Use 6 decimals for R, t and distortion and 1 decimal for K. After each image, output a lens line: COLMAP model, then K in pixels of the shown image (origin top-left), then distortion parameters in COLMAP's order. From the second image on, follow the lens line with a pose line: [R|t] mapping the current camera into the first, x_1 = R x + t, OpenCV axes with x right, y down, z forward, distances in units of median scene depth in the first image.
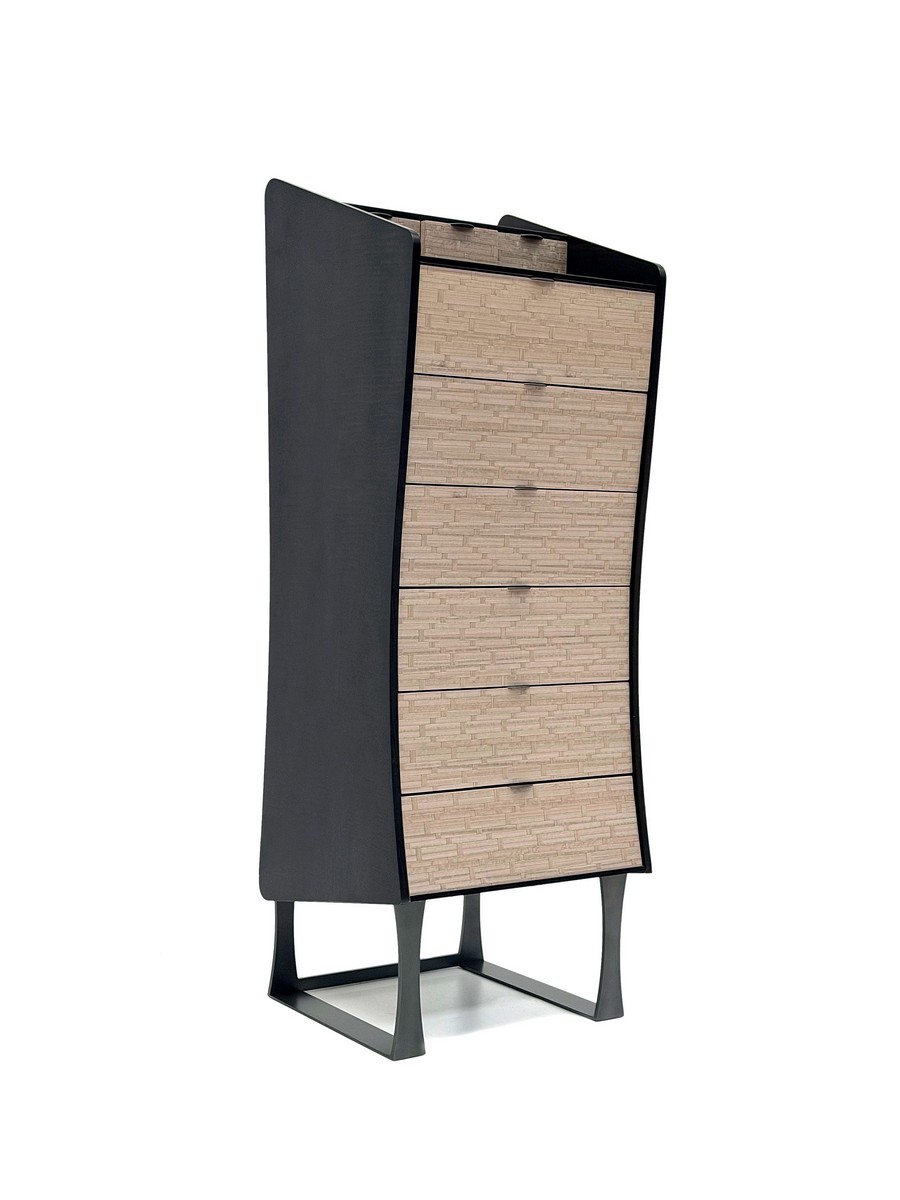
lens RADIAL K [[1671.6, 0, 450.0], [0, 1671.6, 600.0], [0, 0, 1]] dist [0.158424, -0.001599]
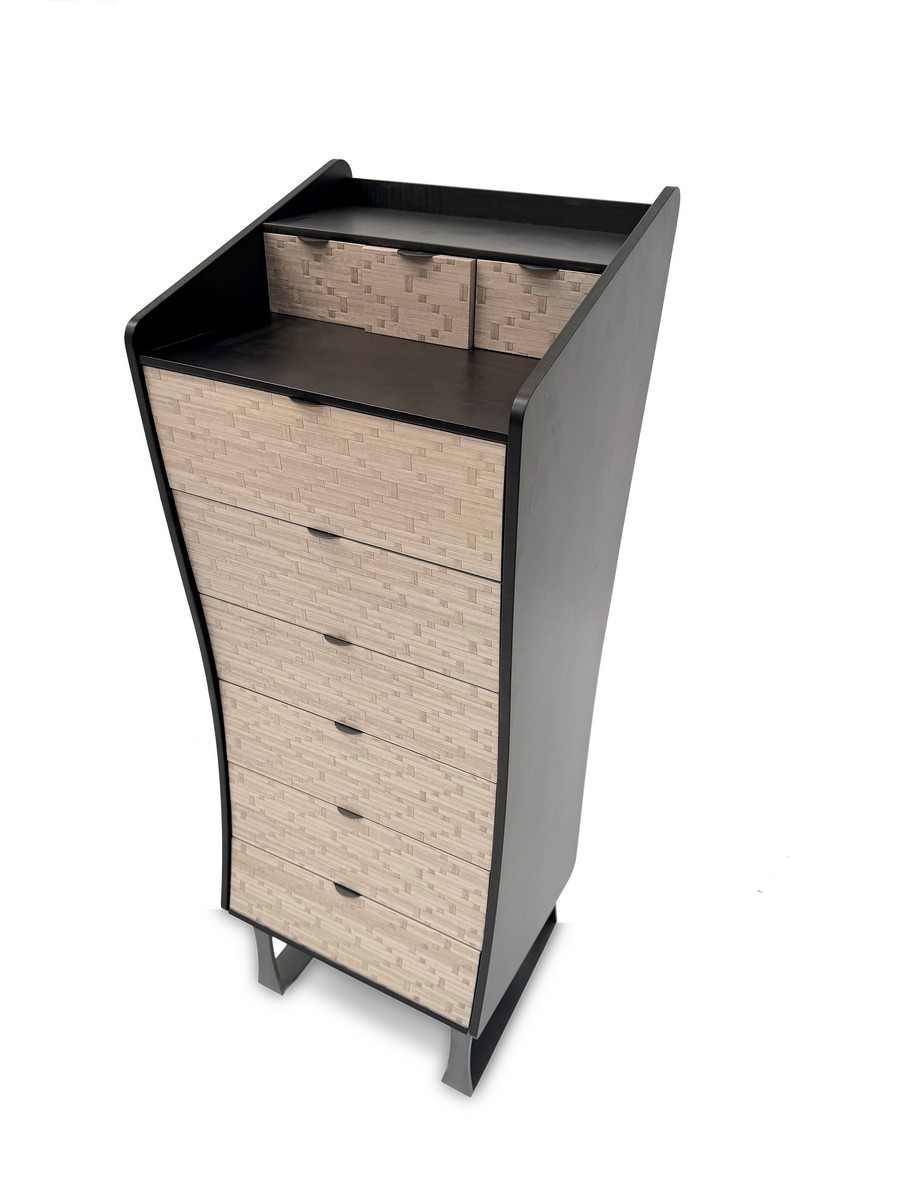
lens RADIAL K [[850.9, 0, 447.2], [0, 850.9, 605.1], [0, 0, 1]] dist [0.094749, -0.000525]
pose [[0.468331, 0.461971, -0.753159, 0.376041], [-0.053557, 0.865696, 0.497697, -0.291454], [0.881929, -0.192750, 0.430174, 0.873357]]
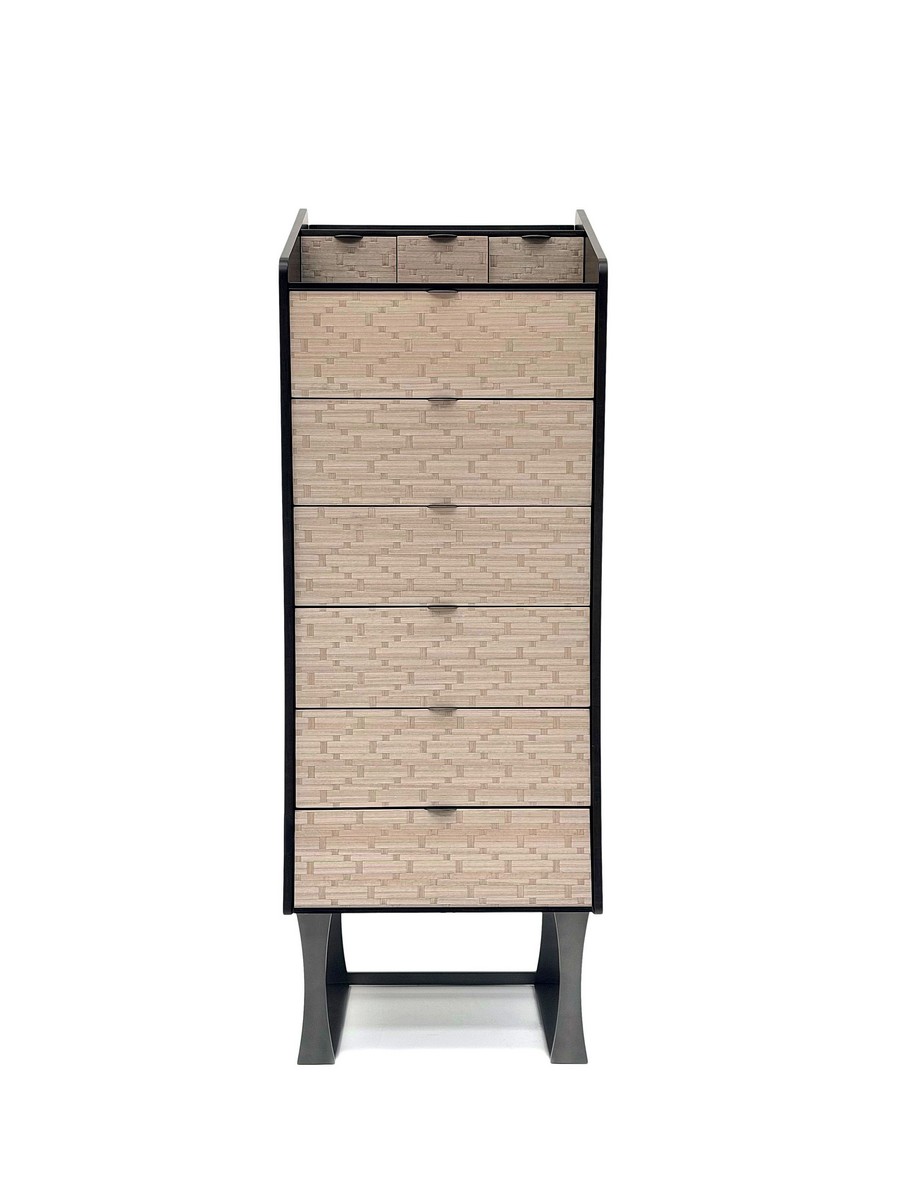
lens RADIAL K [[1671.6, 0, 450.0], [0, 1671.6, 600.0], [0, 0, 1]] dist [0.158424, -0.001599]
pose [[0.830052, 0.023244, -0.557201, 0.594612], [-0.008125, 0.999529, 0.029592, -0.041020], [0.557626, -0.020036, 0.829850, 0.193061]]
